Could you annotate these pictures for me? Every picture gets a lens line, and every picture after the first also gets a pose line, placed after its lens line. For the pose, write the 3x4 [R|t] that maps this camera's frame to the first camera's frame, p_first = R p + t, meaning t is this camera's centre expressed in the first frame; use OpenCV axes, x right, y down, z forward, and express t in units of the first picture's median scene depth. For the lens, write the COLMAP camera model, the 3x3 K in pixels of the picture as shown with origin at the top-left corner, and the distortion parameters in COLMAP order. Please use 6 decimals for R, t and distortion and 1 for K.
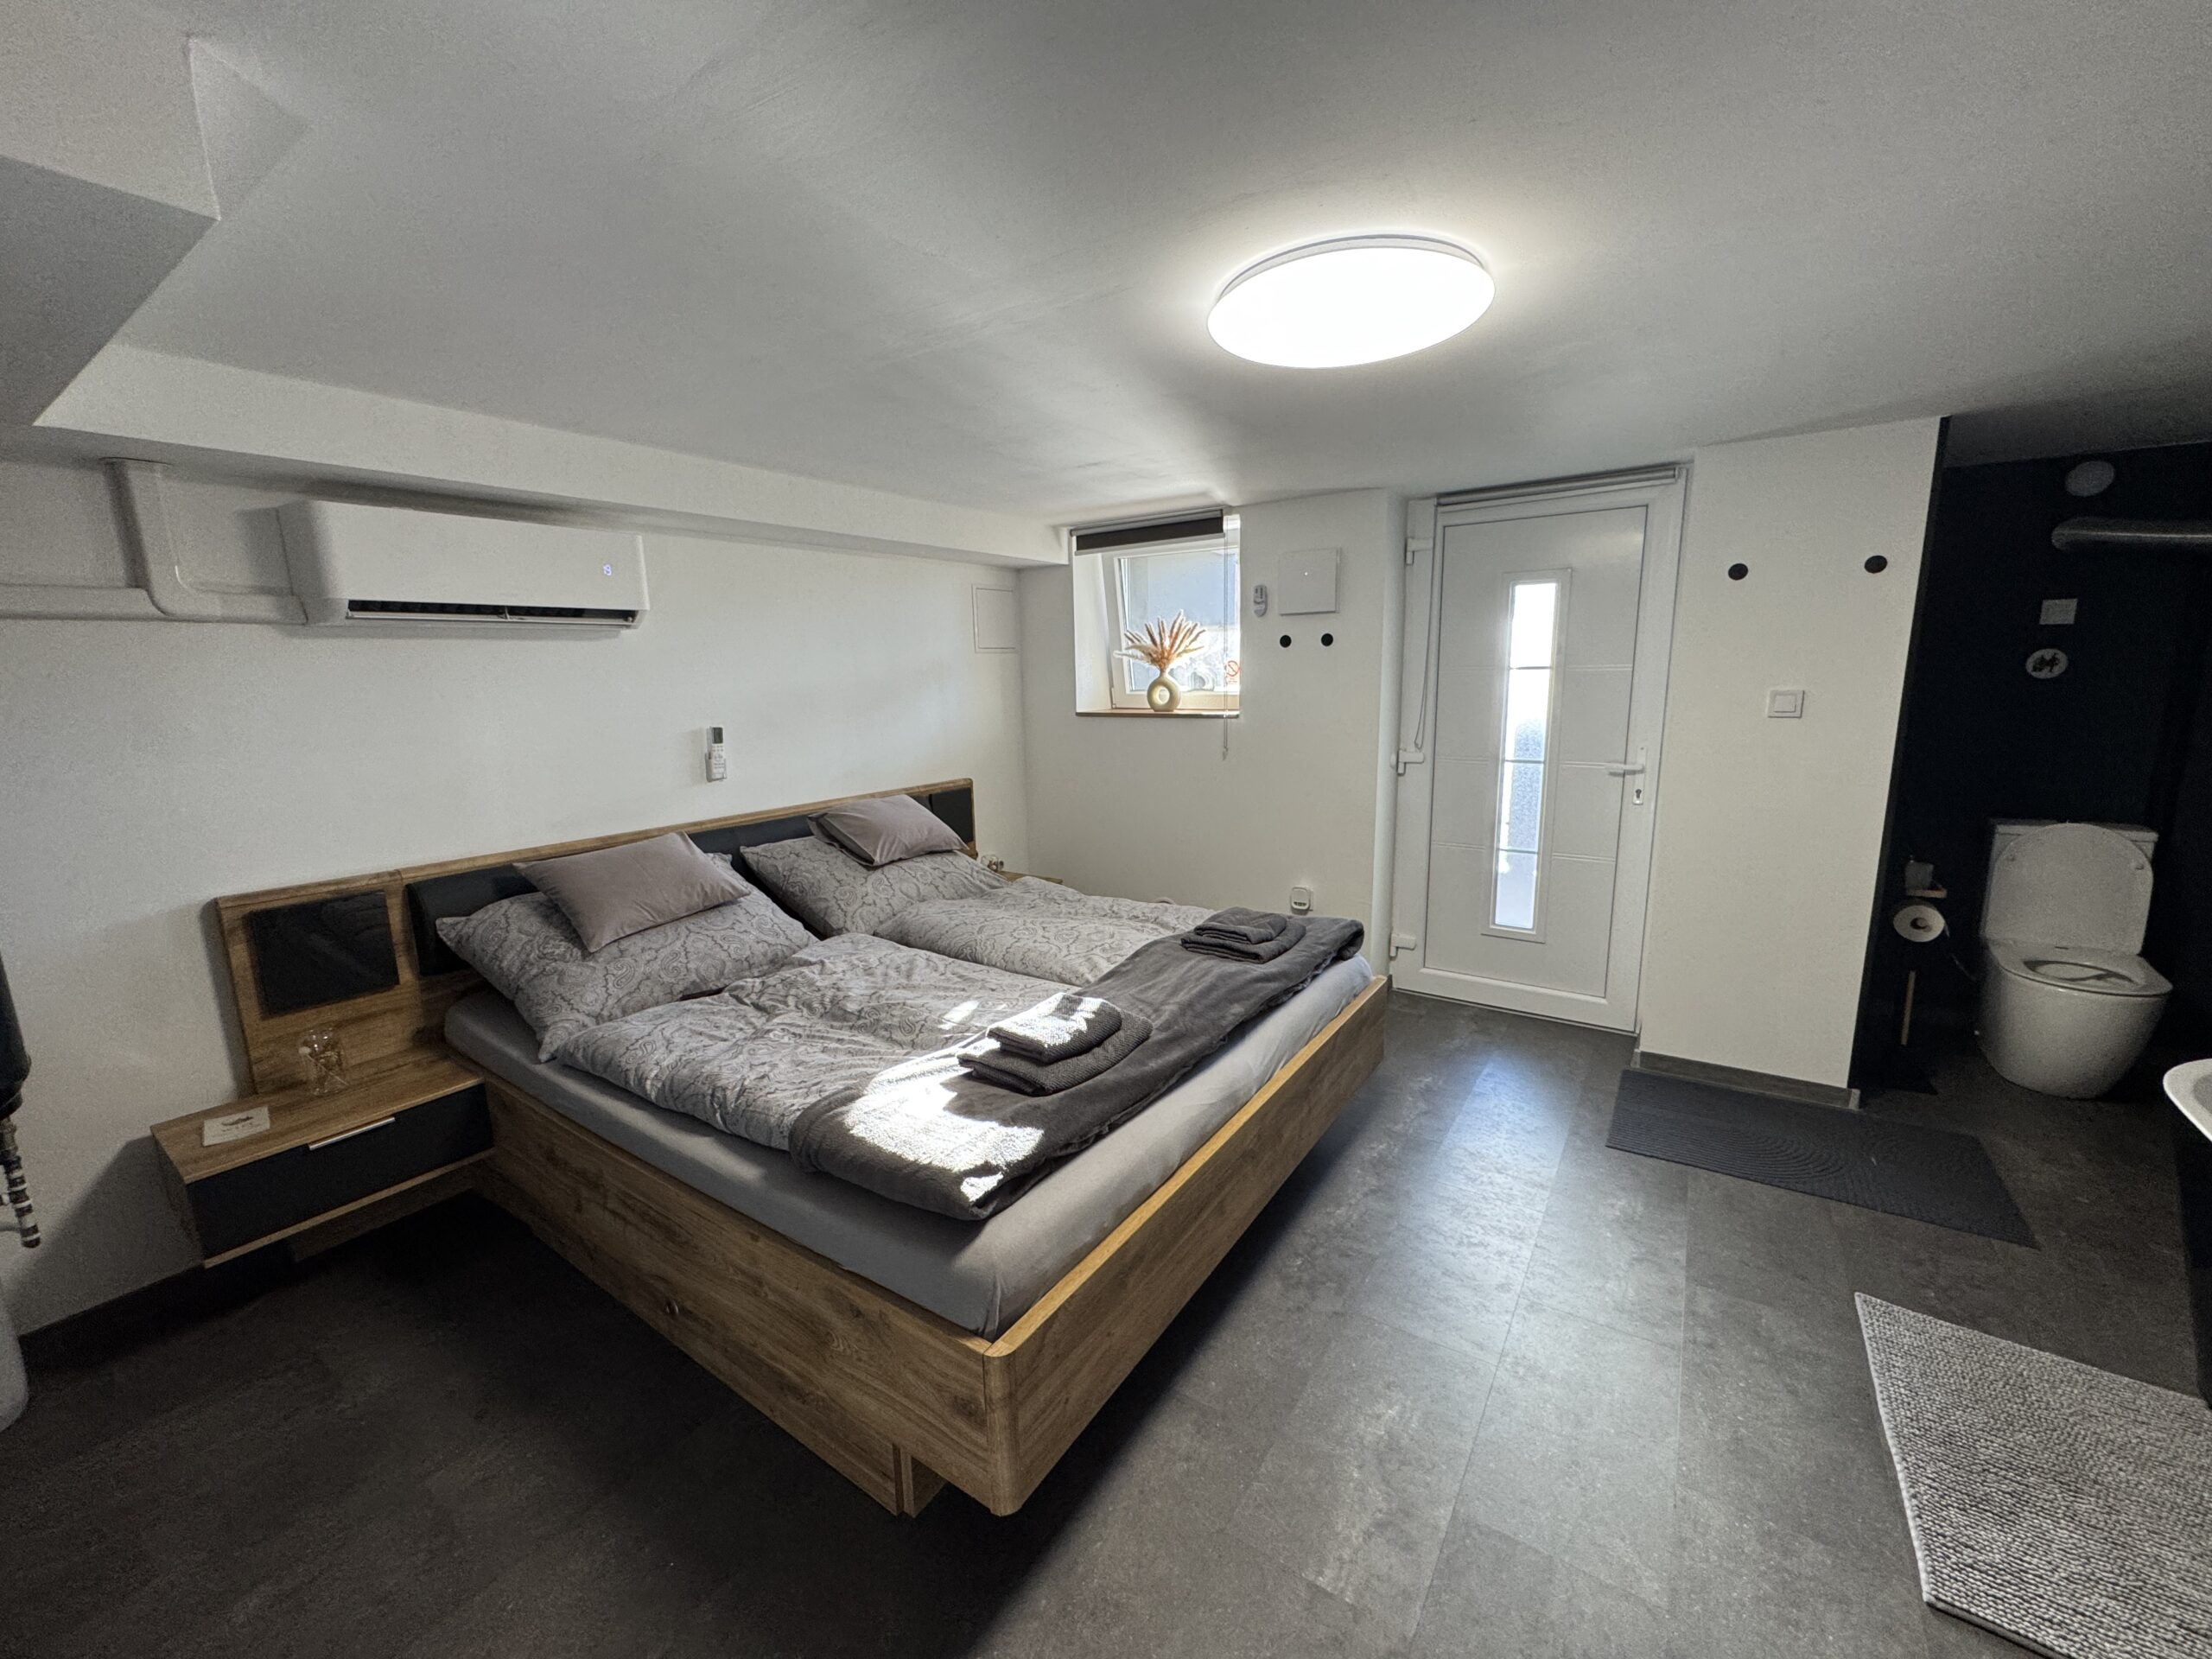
lens RADIAL K [[874.3, 0, 1093.1], [0, 874.3, 832.6], [0, 0, 1]] dist [-0.004393, 0.000065]
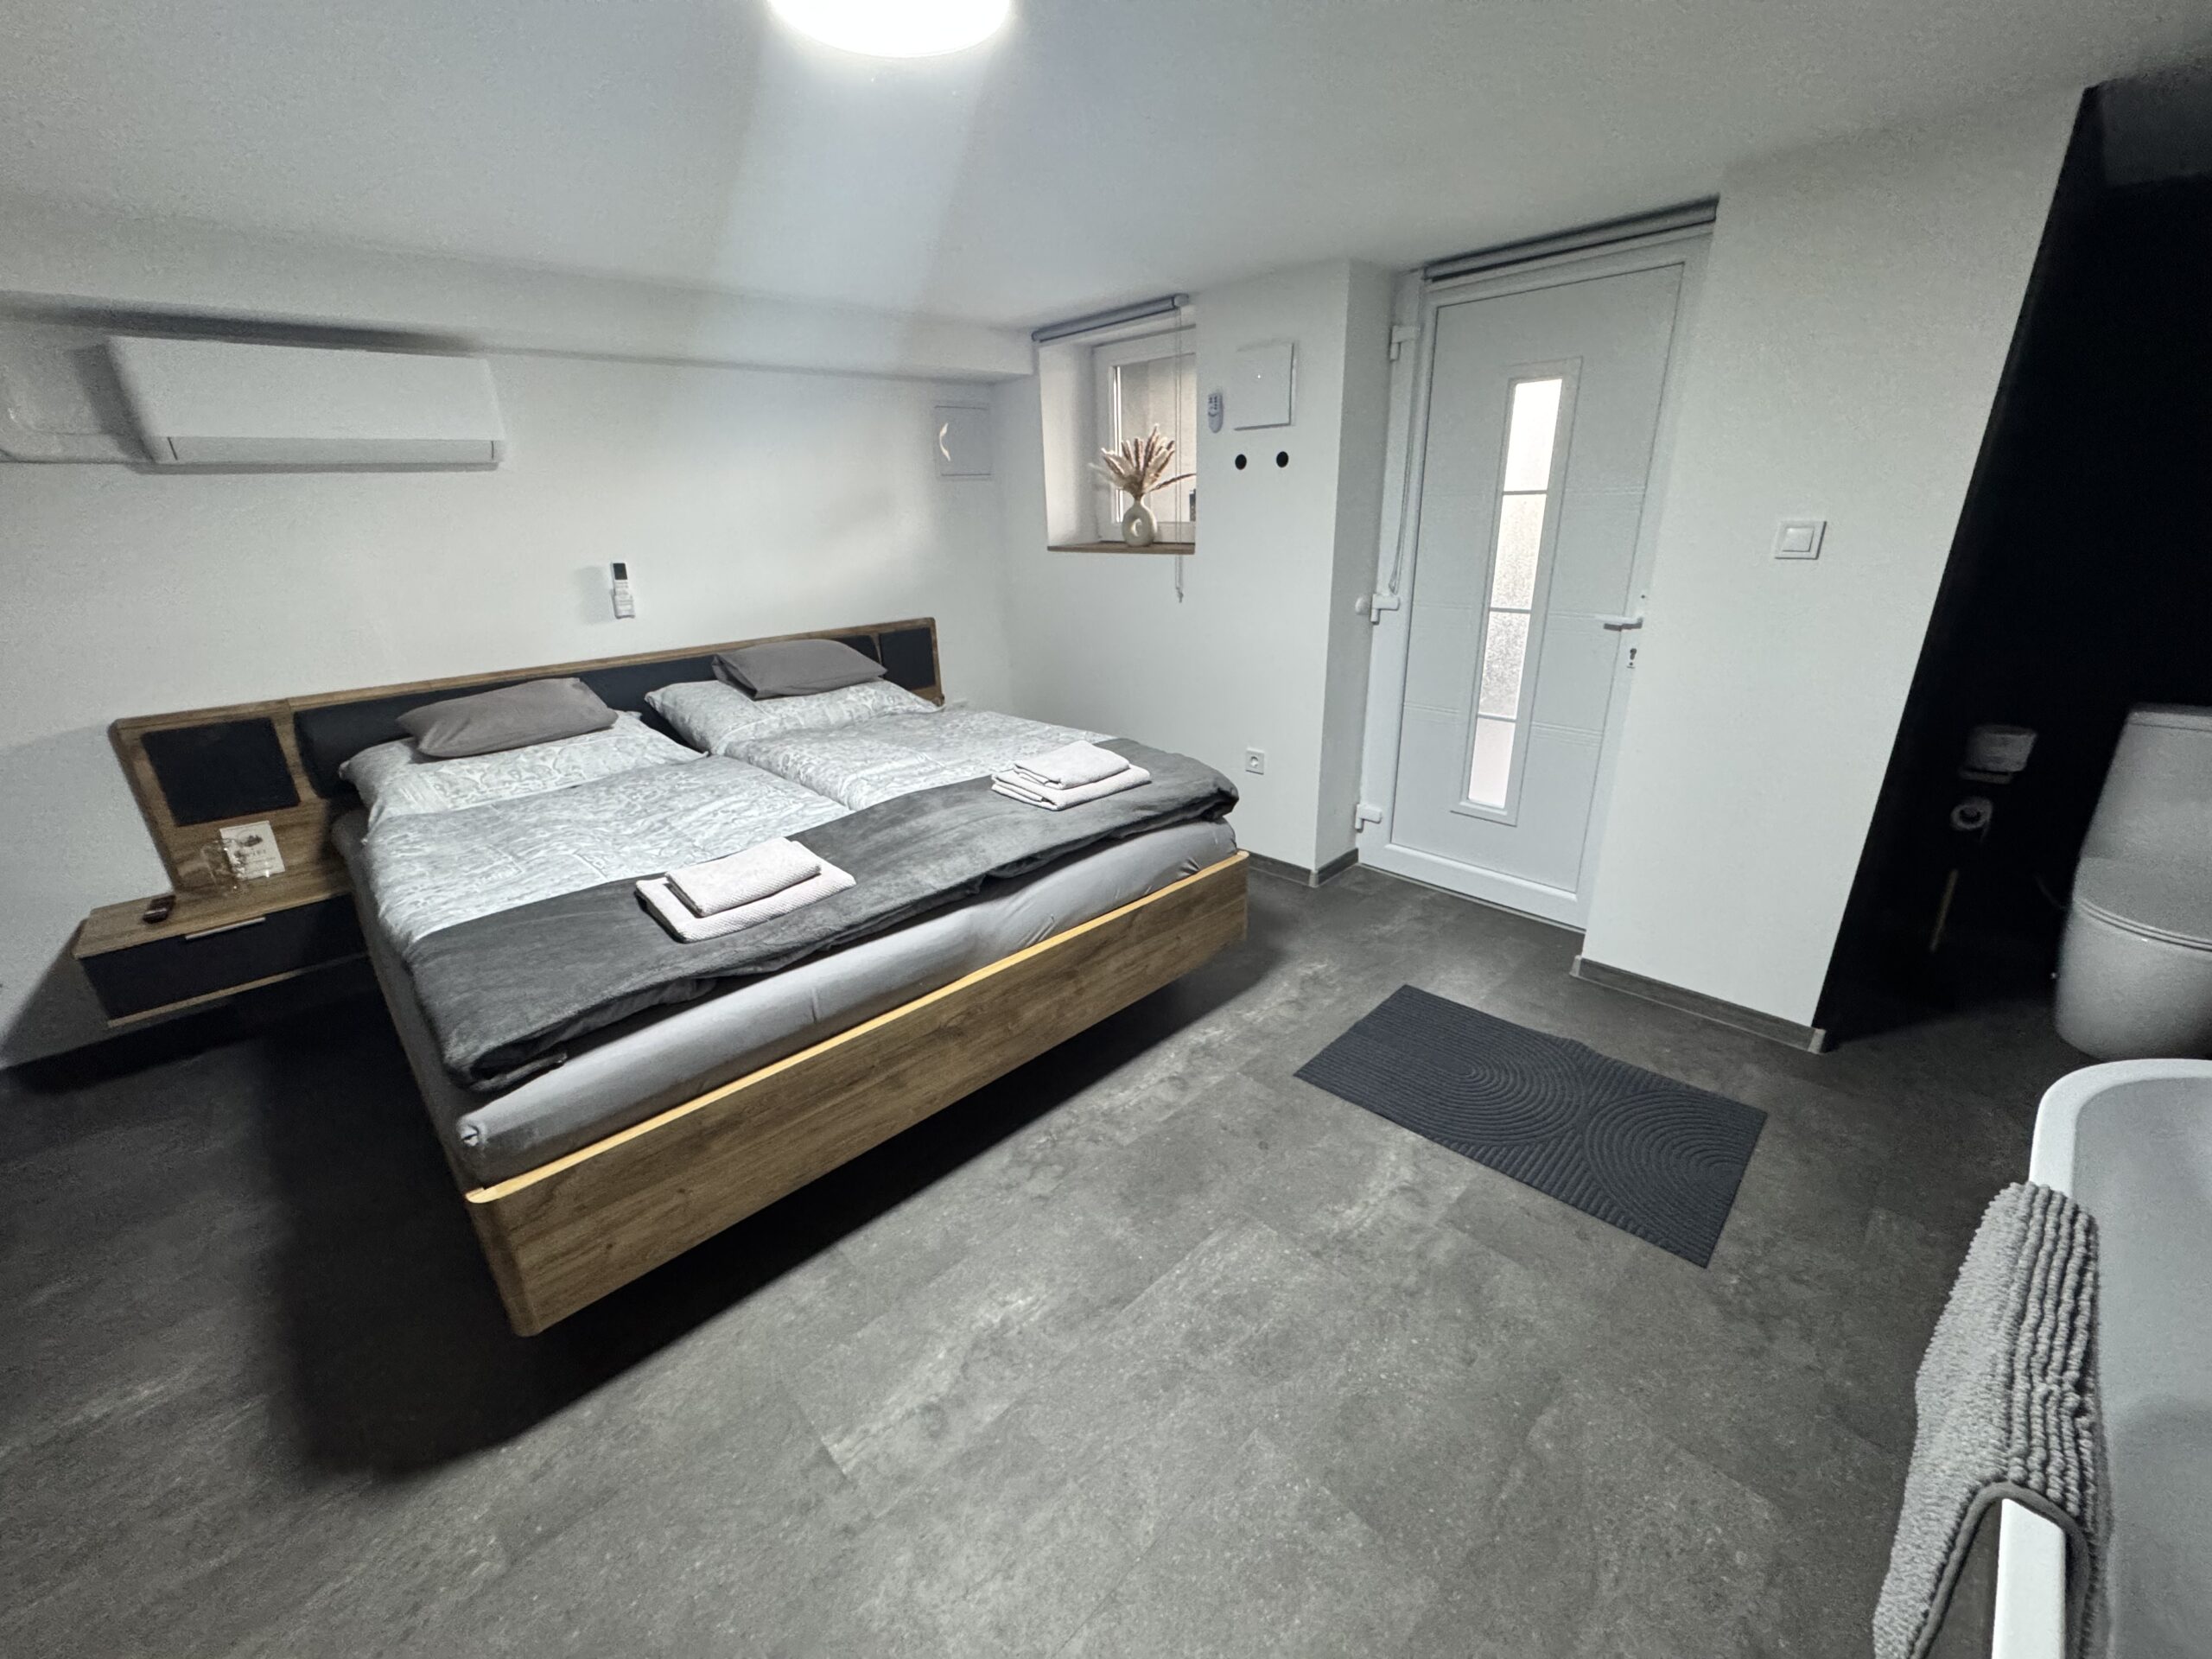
lens RADIAL K [[874.3, 0, 1127.5], [0, 874.3, 824.6], [0, 0, 1]] dist [-0.004393, 0.000065]
pose [[0.978962, 0.063562, -0.193888, 0.354989], [-0.028595, 0.983602, 0.178071, -0.020430], [0.202027, -0.168781, 0.964727, 0.101609]]
